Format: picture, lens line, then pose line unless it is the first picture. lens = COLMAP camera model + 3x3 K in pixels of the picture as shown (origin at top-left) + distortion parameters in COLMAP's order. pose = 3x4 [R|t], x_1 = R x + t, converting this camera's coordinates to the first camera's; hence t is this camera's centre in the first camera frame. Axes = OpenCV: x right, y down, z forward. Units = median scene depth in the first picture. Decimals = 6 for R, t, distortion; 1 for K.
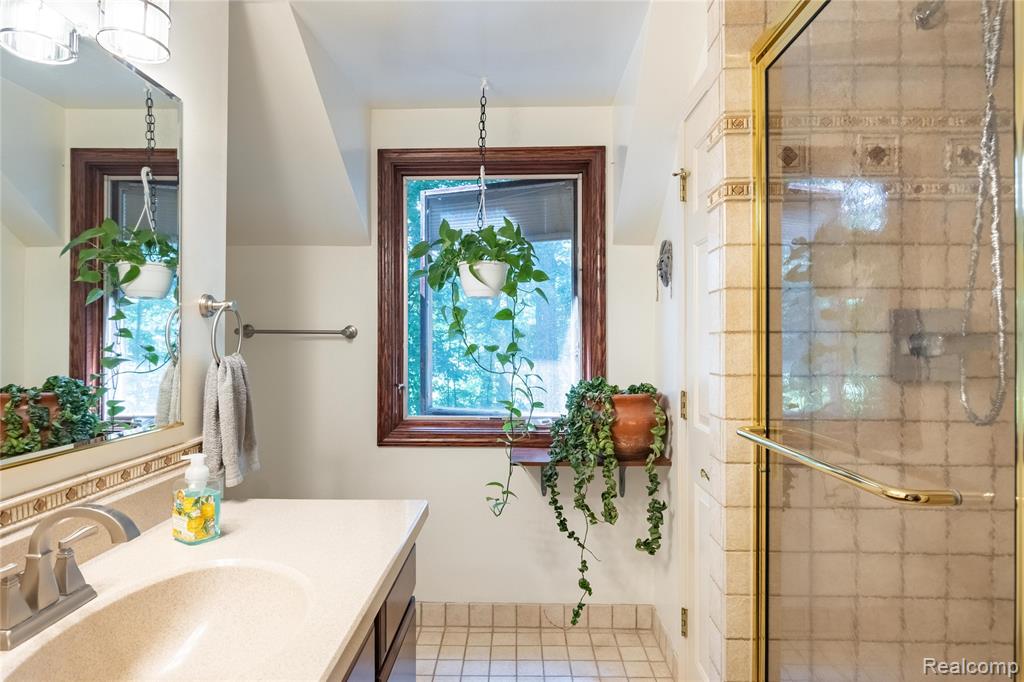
lens RADIAL K [[590.2, 0, 512.6], [0, 590.2, 334.9], [0, 0, 1]] dist [-0.001217, -0.003370]
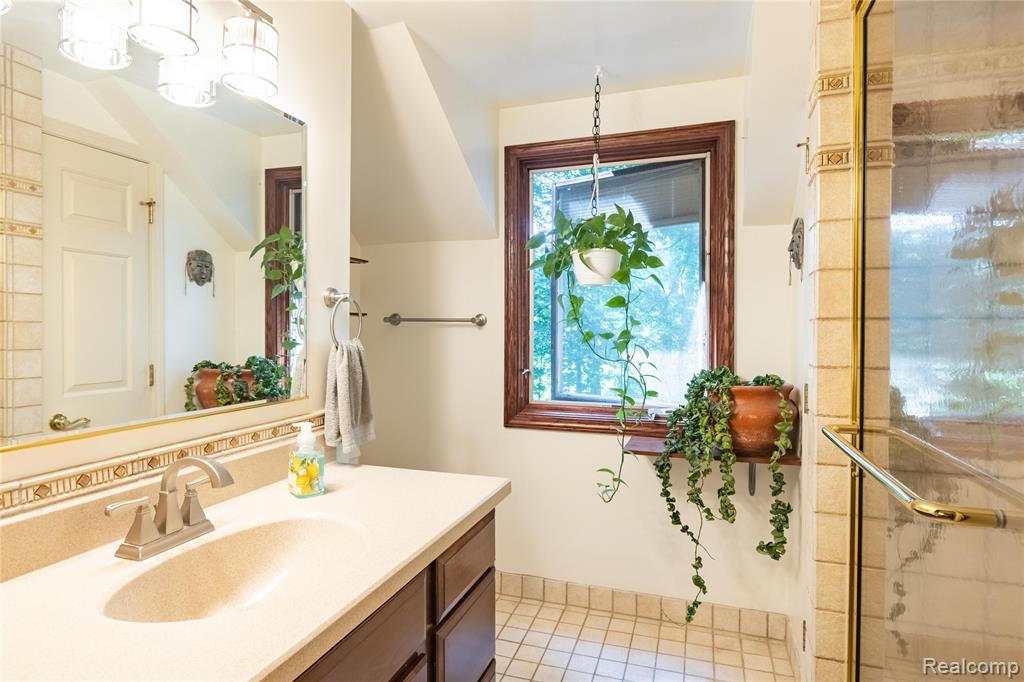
lens RADIAL K [[583.5, 0, 509.5], [0, 583.5, 332.1], [0, 0, 1]] dist [-0.001784, -0.001762]
pose [[0.951089, 0.003896, -0.308893, 0.119729], [0.000998, 0.999877, 0.015683, 0.000787], [0.308916, -0.015224, 0.950968, 0.006524]]
